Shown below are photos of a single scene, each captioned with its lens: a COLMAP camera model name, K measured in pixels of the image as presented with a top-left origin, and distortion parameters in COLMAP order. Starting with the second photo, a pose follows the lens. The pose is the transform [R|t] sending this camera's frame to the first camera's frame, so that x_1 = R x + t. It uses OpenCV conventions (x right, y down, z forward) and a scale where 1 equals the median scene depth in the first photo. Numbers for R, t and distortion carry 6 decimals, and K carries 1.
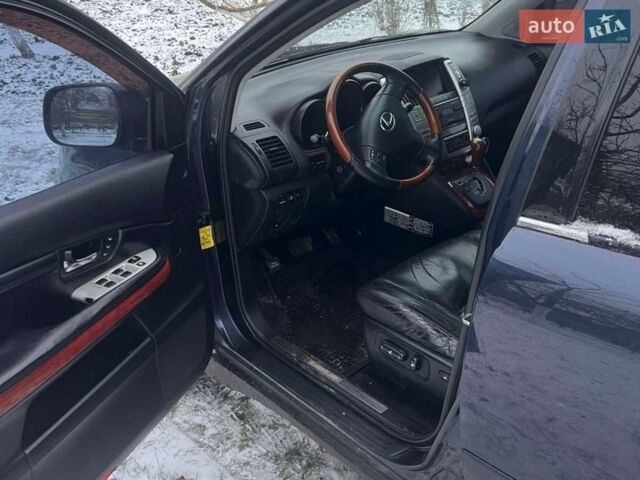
lens RADIAL K [[641.2, 0, 320.0], [0, 641.2, 240.0], [0, 0, 1]] dist [0.146013, -0.376530]
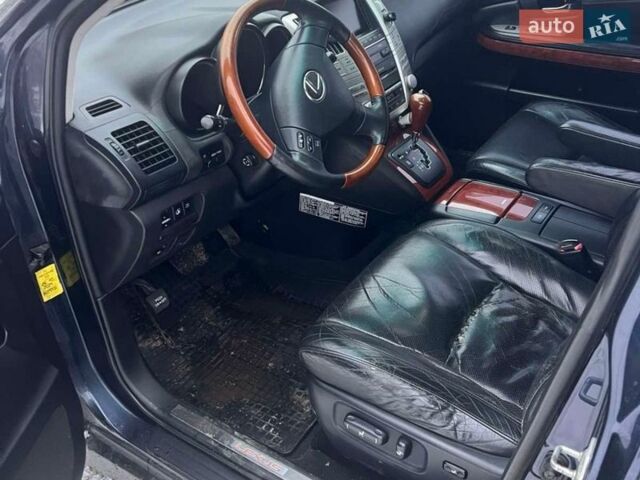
lens RADIAL K [[641.2, 0, 320.0], [0, 641.2, 240.0], [0, 0, 1]] dist [0.146013, -0.376530]
pose [[0.969749, -0.124214, 0.210136, -0.047188], [0.100885, 0.987833, 0.118354, -0.102314], [-0.222280, -0.093575, 0.970482, 0.328644]]
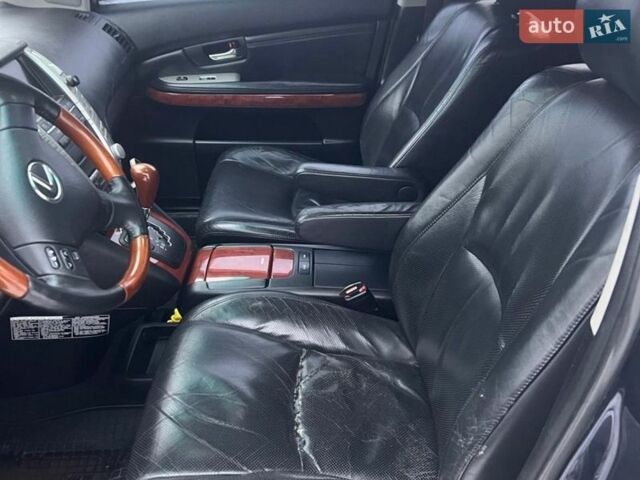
lens RADIAL K [[641.2, 0, 320.0], [0, 641.2, 240.0], [0, 0, 1]] dist [0.146013, -0.376530]
pose [[0.651851, -0.325129, 0.685114, -0.106362], [0.296531, 0.940780, 0.164325, -0.156560], [-0.697968, 0.096042, 0.709659, 0.496014]]
